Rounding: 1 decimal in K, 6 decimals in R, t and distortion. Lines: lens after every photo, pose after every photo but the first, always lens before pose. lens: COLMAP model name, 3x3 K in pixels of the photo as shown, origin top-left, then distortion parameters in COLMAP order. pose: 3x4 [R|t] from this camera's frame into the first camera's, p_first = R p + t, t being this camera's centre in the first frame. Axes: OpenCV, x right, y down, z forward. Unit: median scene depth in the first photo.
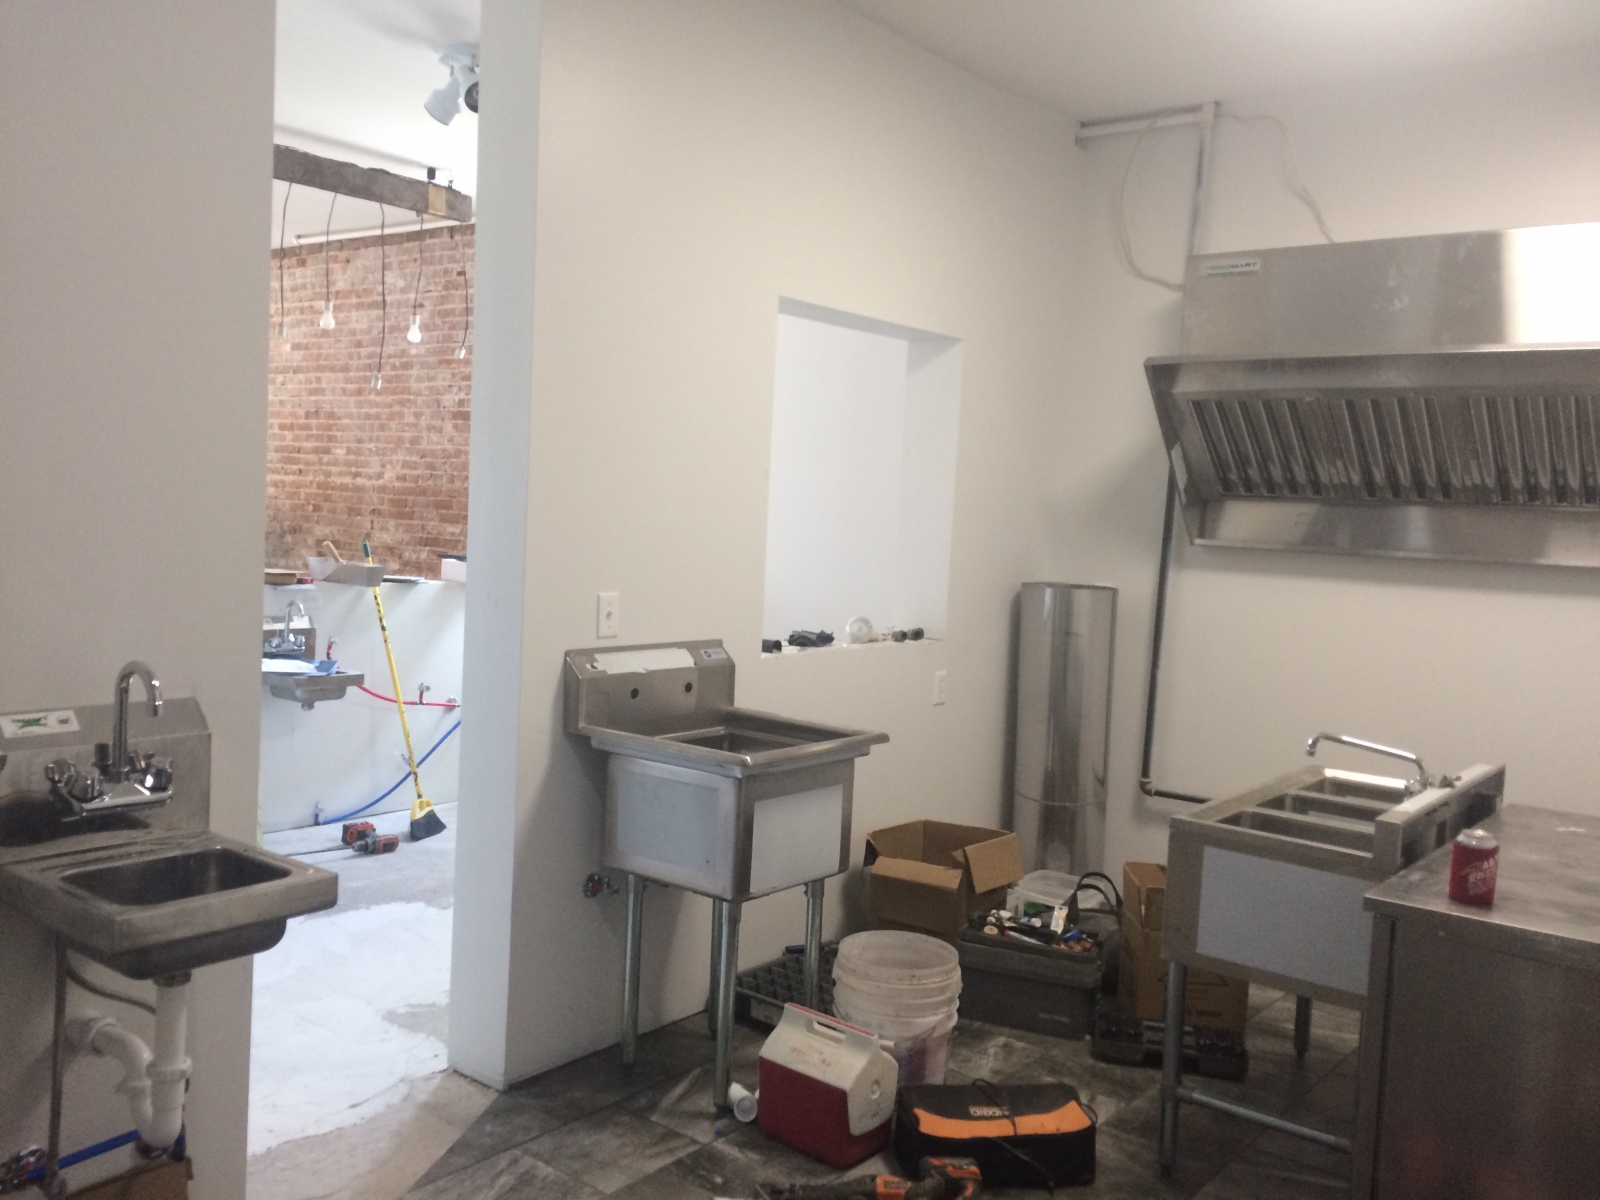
lens RADIAL K [[1364.1, 0, 800.0], [0, 1364.1, 600.0], [0, 0, 1]] dist [0.076528, -0.088130]
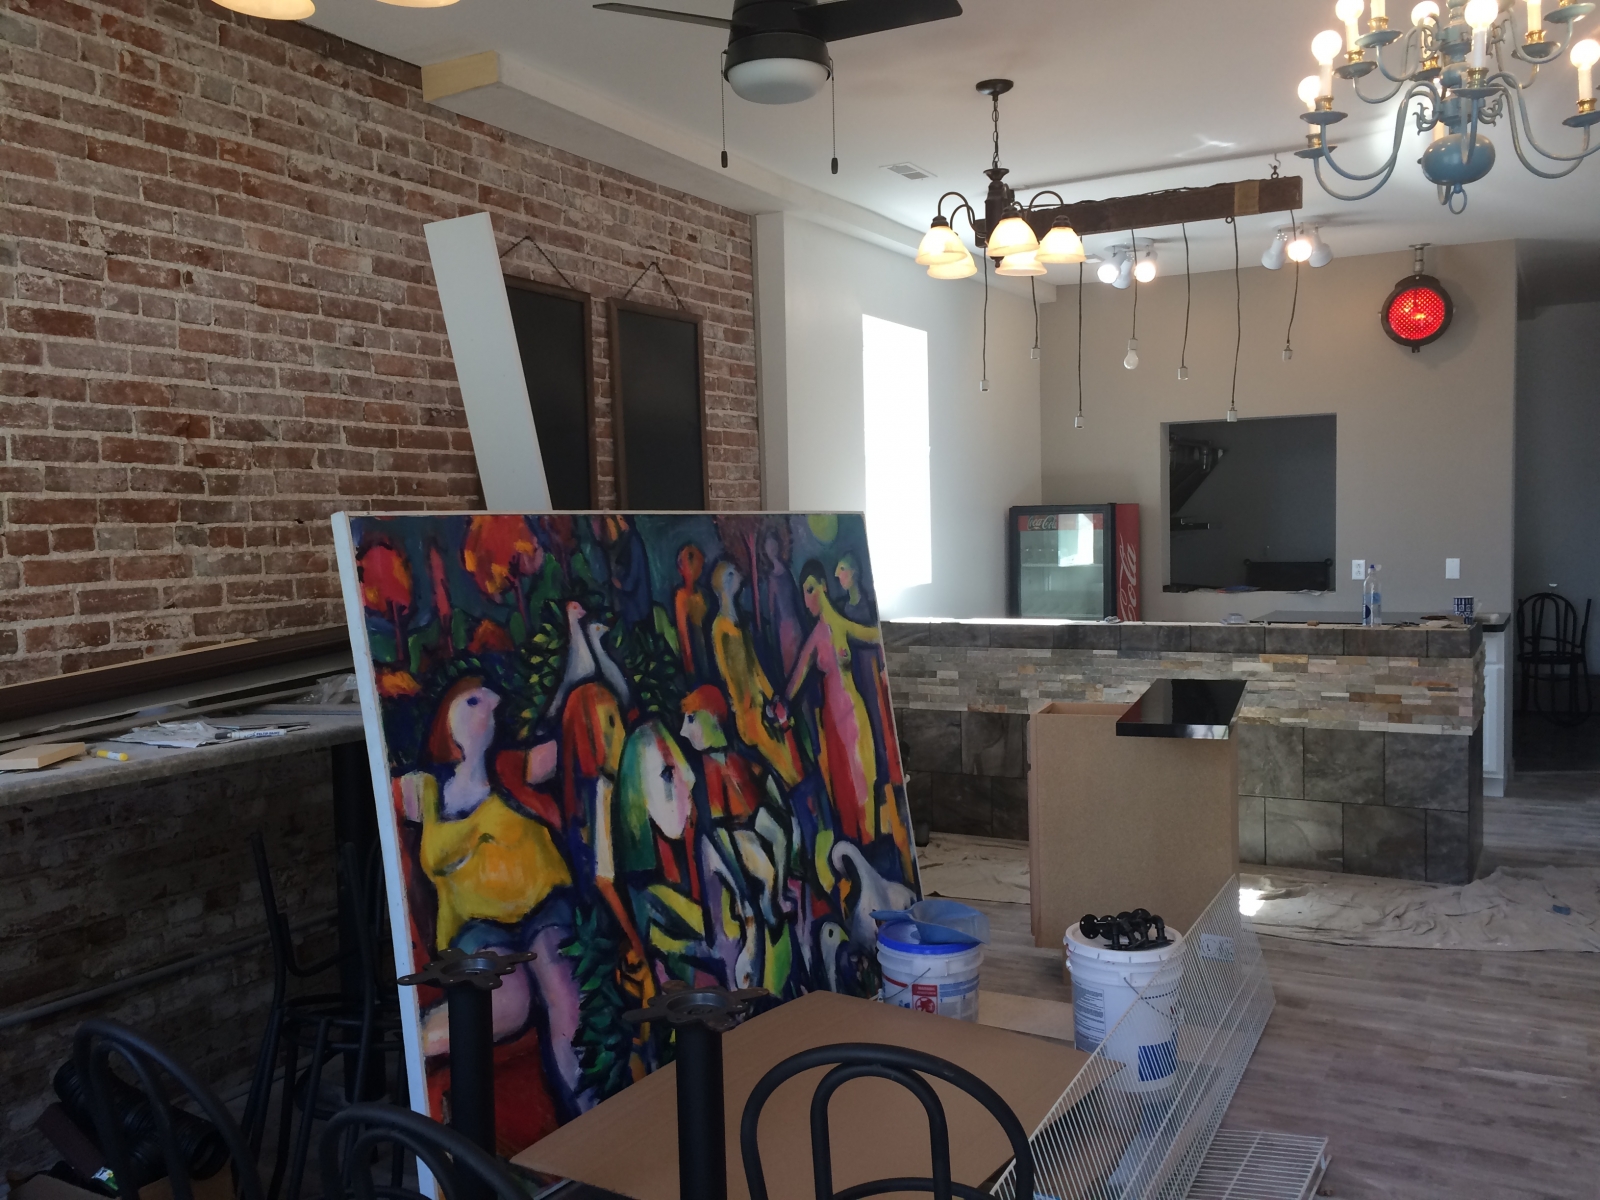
lens RADIAL K [[1365.3, 0, 801.4], [0, 1365.3, 605.2], [0, 0, 1]] dist [0.069455, -0.098747]
pose [[-0.158505, -0.107804, 0.981455, -0.912474], [0.085007, 0.988841, 0.122344, -0.122379], [-0.983692, 0.102823, -0.147572, 0.998430]]
